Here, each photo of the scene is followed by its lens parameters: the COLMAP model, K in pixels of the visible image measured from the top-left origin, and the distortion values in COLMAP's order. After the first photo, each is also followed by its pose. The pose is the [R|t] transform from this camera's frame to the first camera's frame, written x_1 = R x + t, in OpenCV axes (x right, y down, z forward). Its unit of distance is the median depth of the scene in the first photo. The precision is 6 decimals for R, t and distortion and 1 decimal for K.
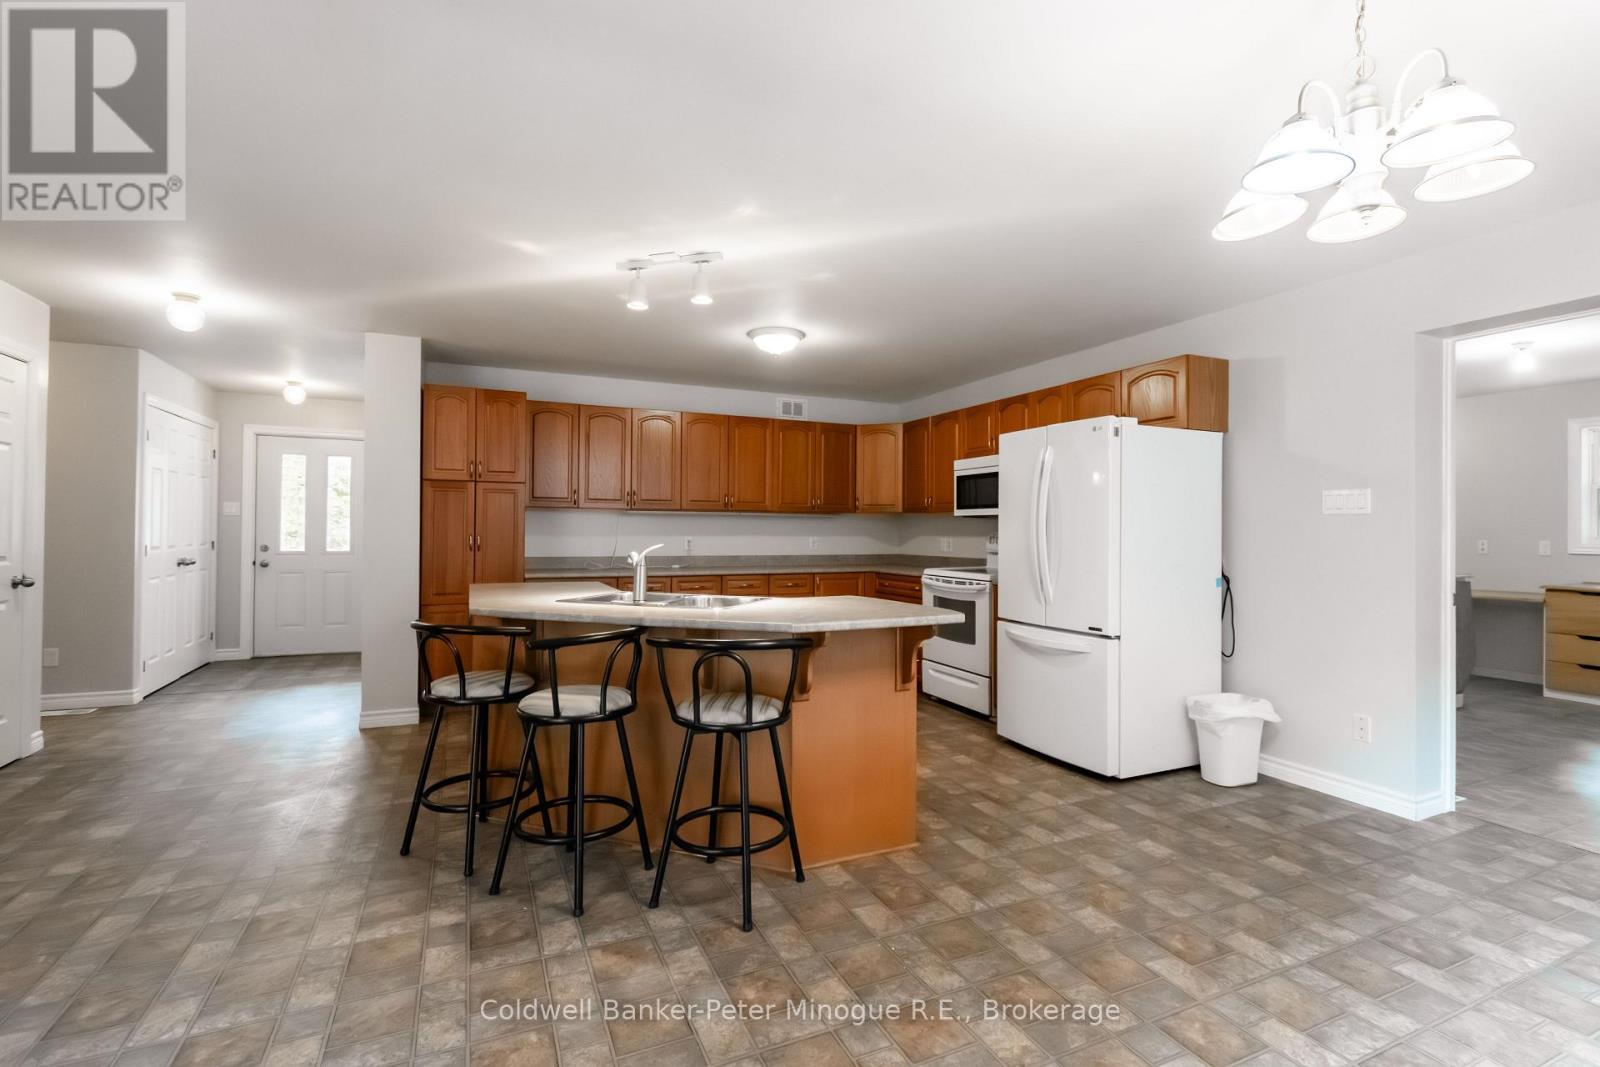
lens RADIAL K [[742.5, 0, 815.4], [0, 742.5, 522.3], [0, 0, 1]] dist [0.003931, -0.000800]
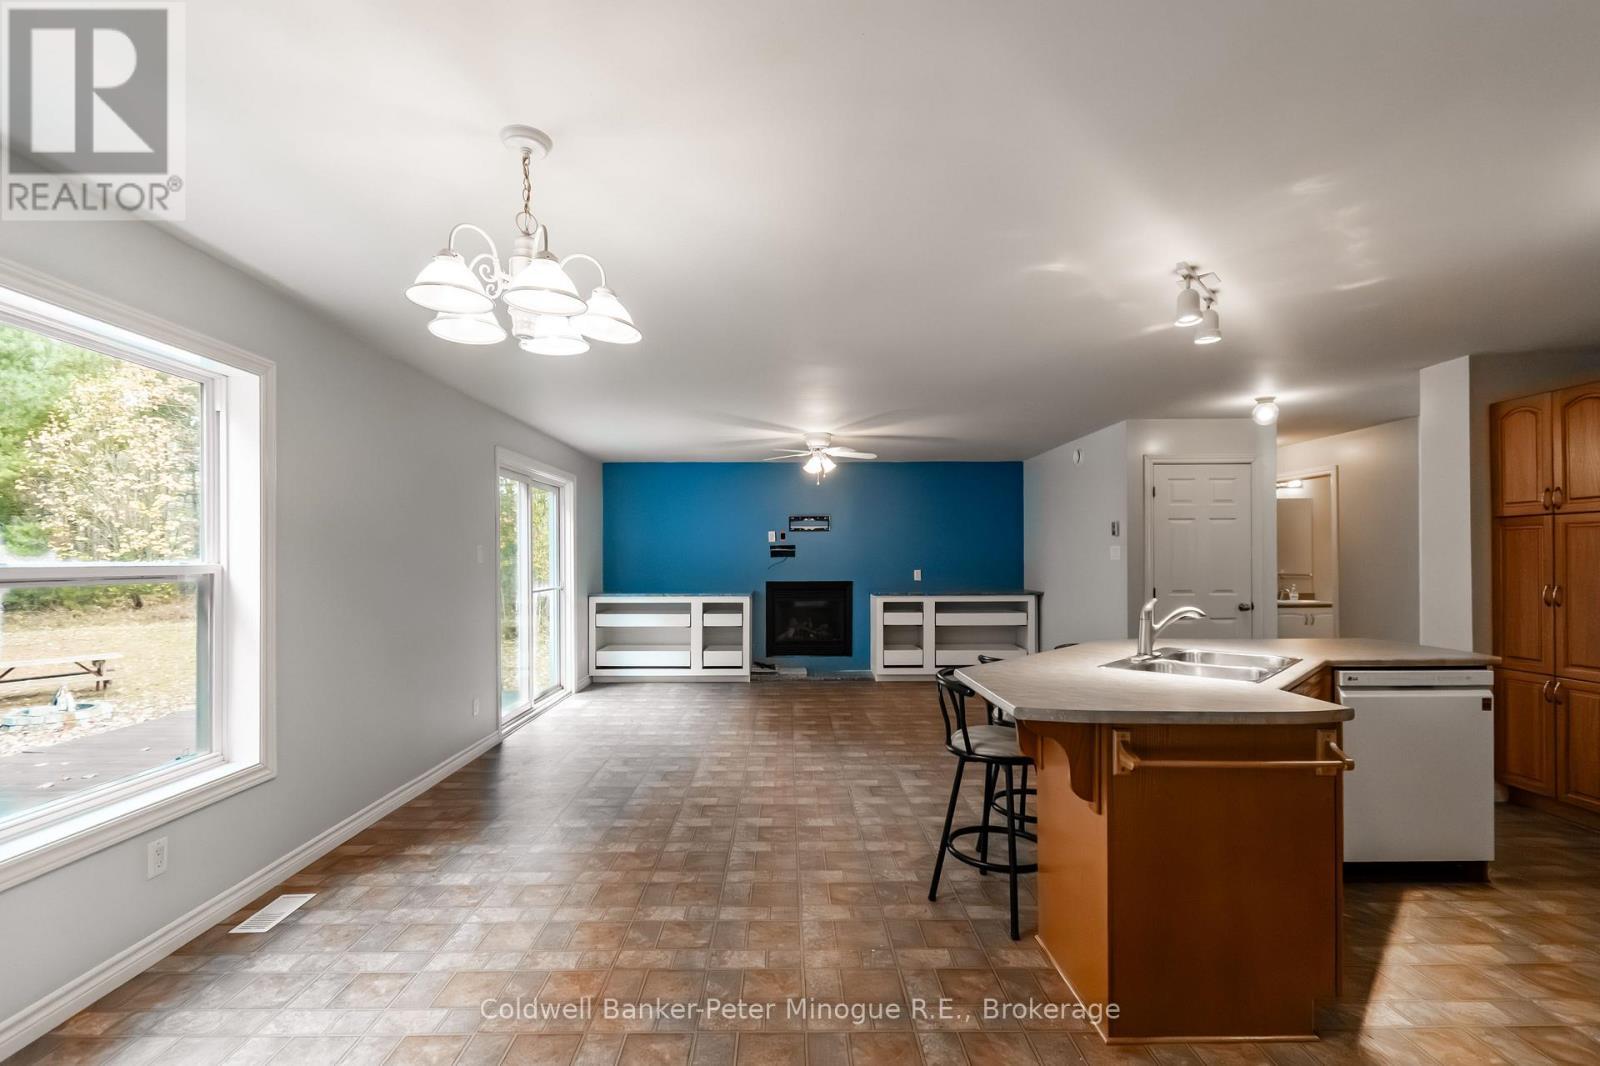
lens RADIAL K [[714.6, 0, 794.9], [0, 714.6, 559.3], [0, 0, 1]] dist [0.009587, -0.005623]
pose [[-0.409409, -0.004203, -0.912341, 0.615232], [0.012329, 0.999873, -0.010139, -0.013814], [0.912268, -0.015399, -0.409305, 0.707789]]
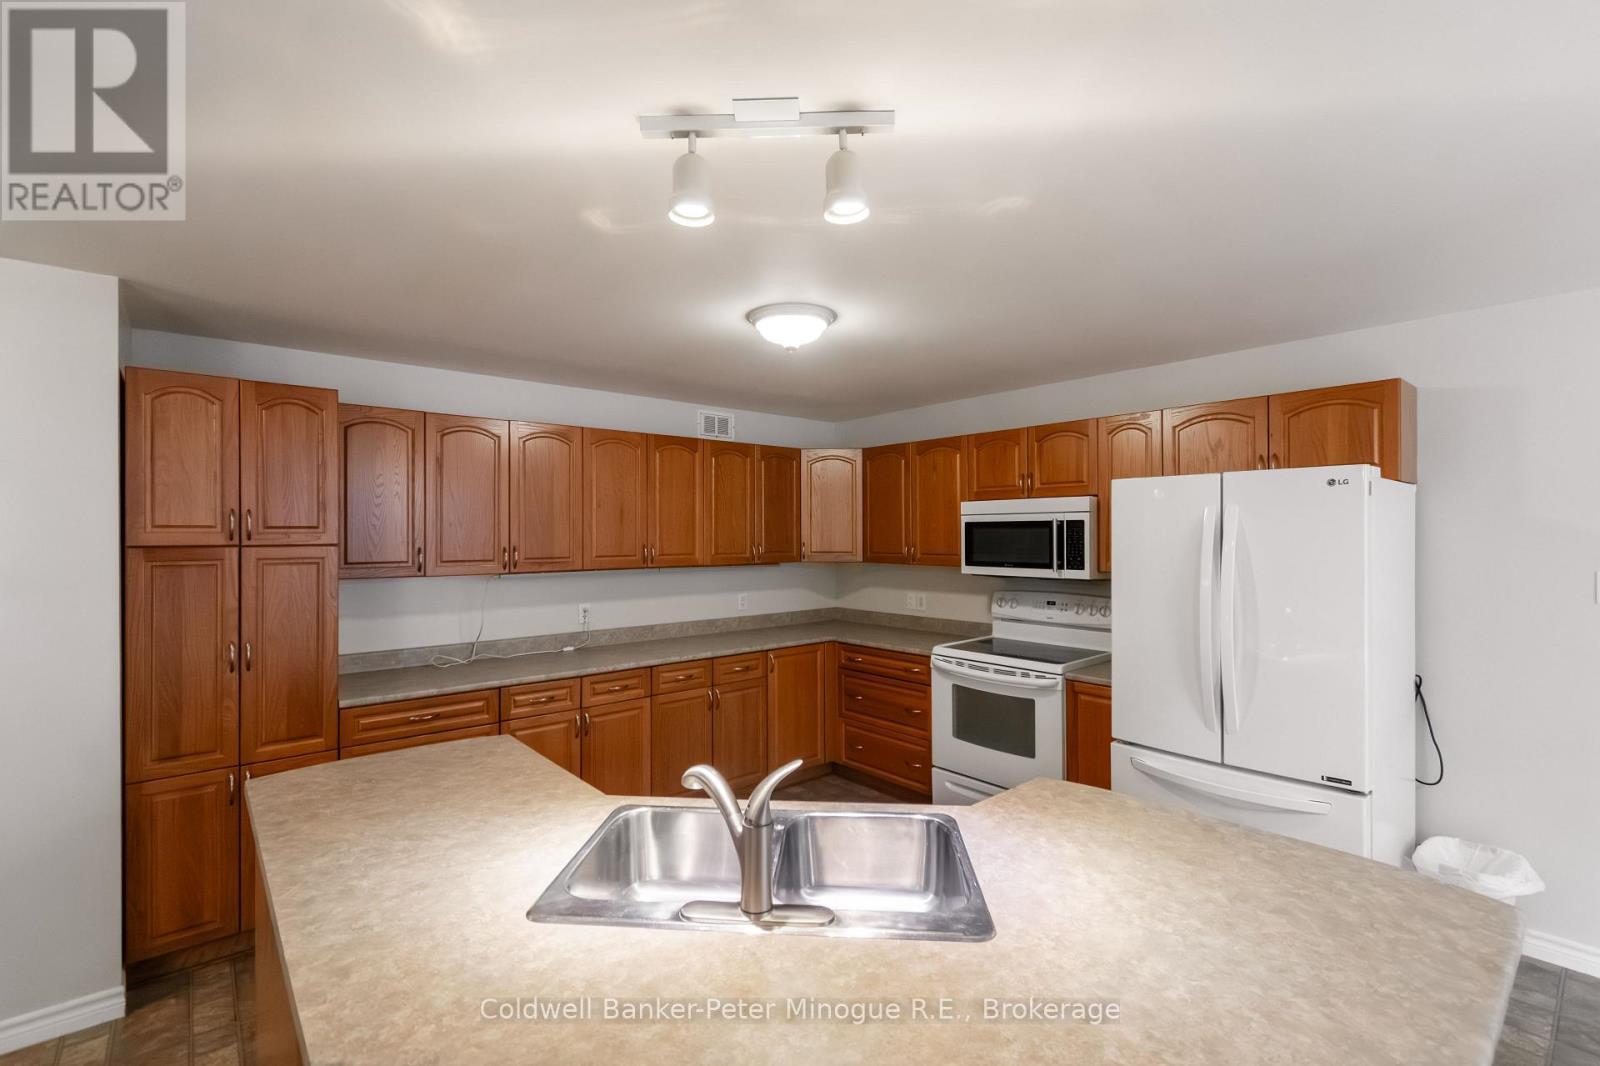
lens RADIAL K [[714.6, 0, 791.0], [0, 714.6, 533.9], [0, 0, 1]] dist [0.009587, -0.005623]
pose [[0.965261, -0.009982, 0.261097, -0.236229], [0.006992, 0.999899, 0.012375, -0.080397], [-0.261194, -0.010119, 0.965233, 0.442427]]
